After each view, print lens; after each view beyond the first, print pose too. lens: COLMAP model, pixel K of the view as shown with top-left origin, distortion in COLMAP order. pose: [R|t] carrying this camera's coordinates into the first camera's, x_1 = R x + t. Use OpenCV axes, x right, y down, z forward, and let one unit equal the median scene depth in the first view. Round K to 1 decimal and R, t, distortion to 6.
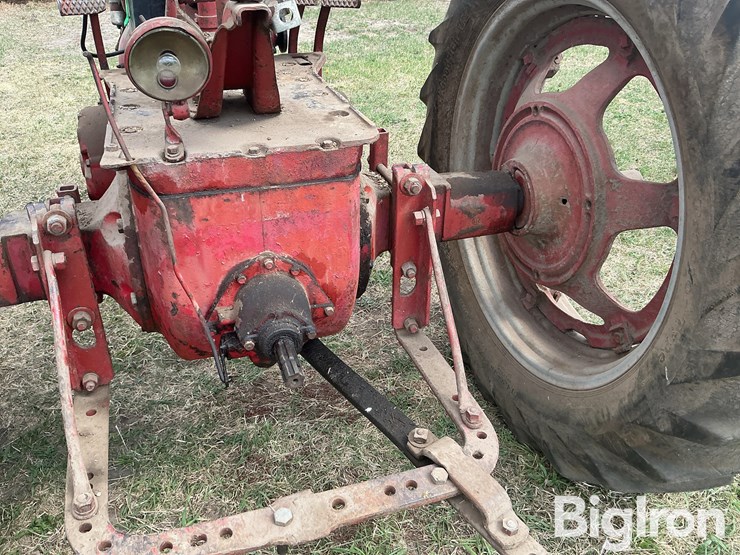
lens RADIAL K [[618.7, 0, 370.3], [0, 618.7, 276.6], [0, 0, 1]] dist [0.117548, -0.235387]
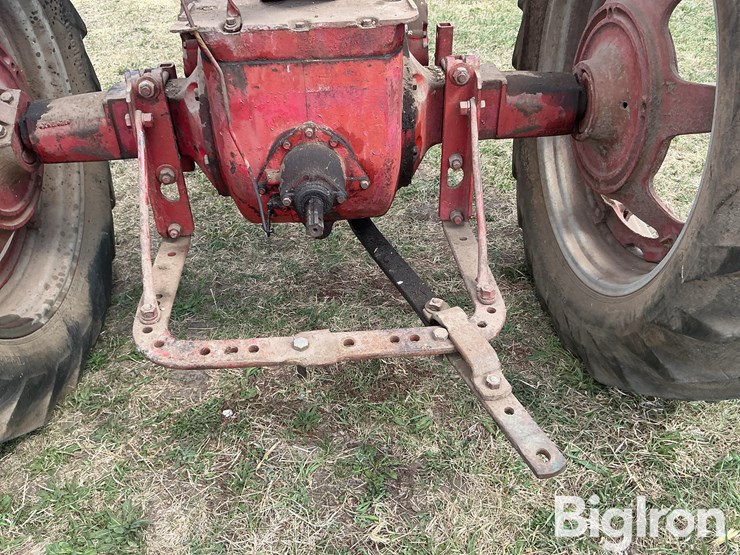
lens RADIAL K [[618.7, 0, 370.2], [0, 618.7, 279.4], [0, 0, 1]] dist [0.117548, -0.235387]
pose [[0.971487, 0.112048, -0.208948, 0.184651], [-0.090630, 0.989854, 0.109434, 0.095833], [0.219090, -0.087376, 0.971785, -0.095494]]
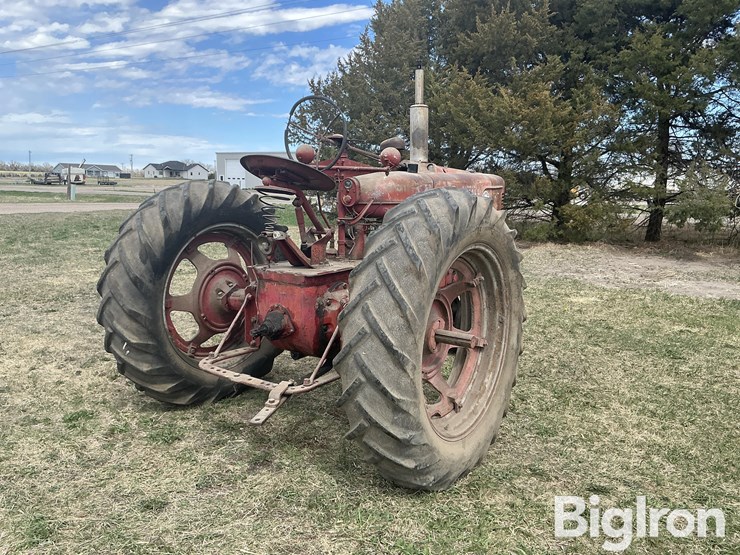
lens RADIAL K [[618.7, 0, 366.6], [0, 618.7, 276.7], [0, 0, 1]] dist [0.117548, -0.235387]
pose [[0.593349, 0.134669, -0.793600, 2.233950], [-0.414643, 0.896173, -0.157940, 0.129110], [0.689933, 0.422774, 0.587584, -0.517732]]
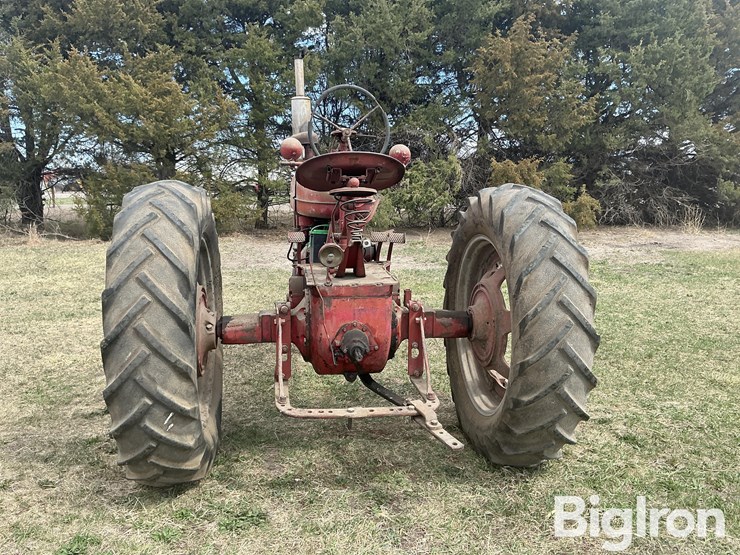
lens RADIAL K [[618.7, 0, 370.9], [0, 618.7, 279.5], [0, 0, 1]] dist [0.117548, -0.235387]
pose [[0.983288, 0.032140, -0.179198, 0.344317], [-0.092207, 0.936631, -0.337964, 0.624193], [0.156980, 0.348839, 0.923942, -1.406947]]
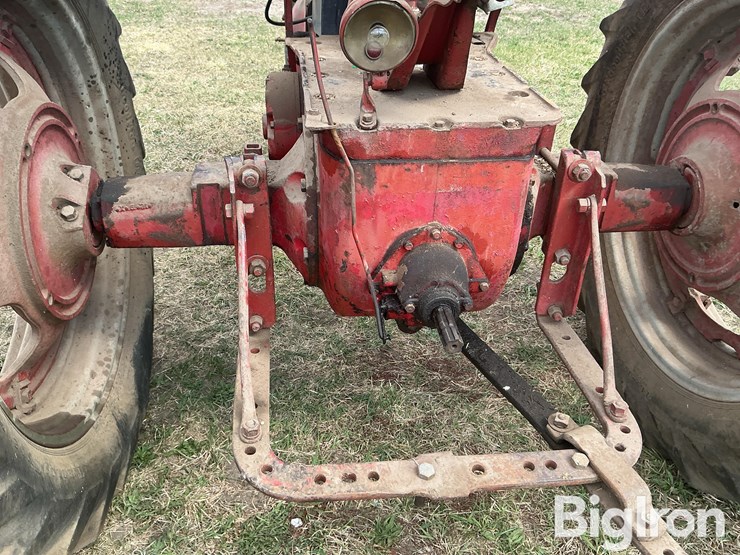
lens RADIAL K [[618.7, 0, 369.6], [0, 618.7, 278.0], [0, 0, 1]] dist [0.117548, -0.235387]
pose [[0.979137, 0.121176, -0.163119, -0.081466], [-0.116276, 0.992439, 0.039294, 0.021704], [0.166647, -0.019507, 0.985824, -0.045464]]
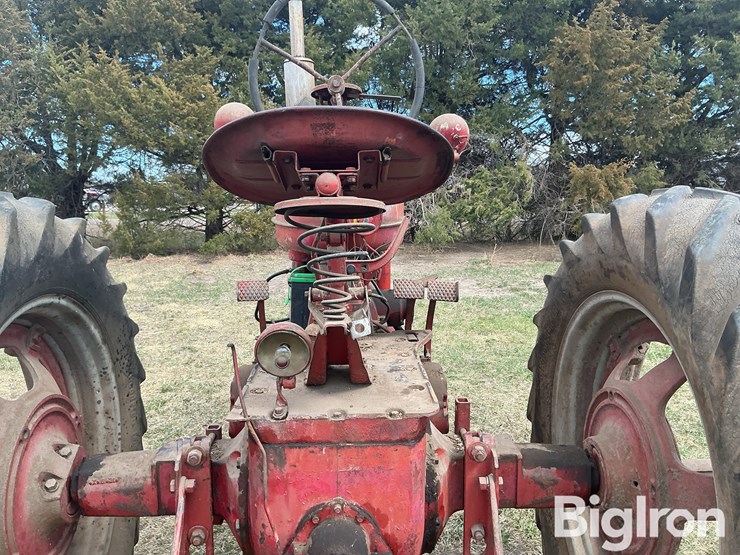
lens RADIAL K [[618.7, 0, 370.3], [0, 618.7, 275.2], [0, 0, 1]] dist [0.117548, -0.235387]
pose [[0.960067, 0.030769, -0.278074, 0.193372], [-0.131280, 0.927259, -0.350651, -0.020037], [0.247057, 0.373154, 0.894270, -0.218483]]
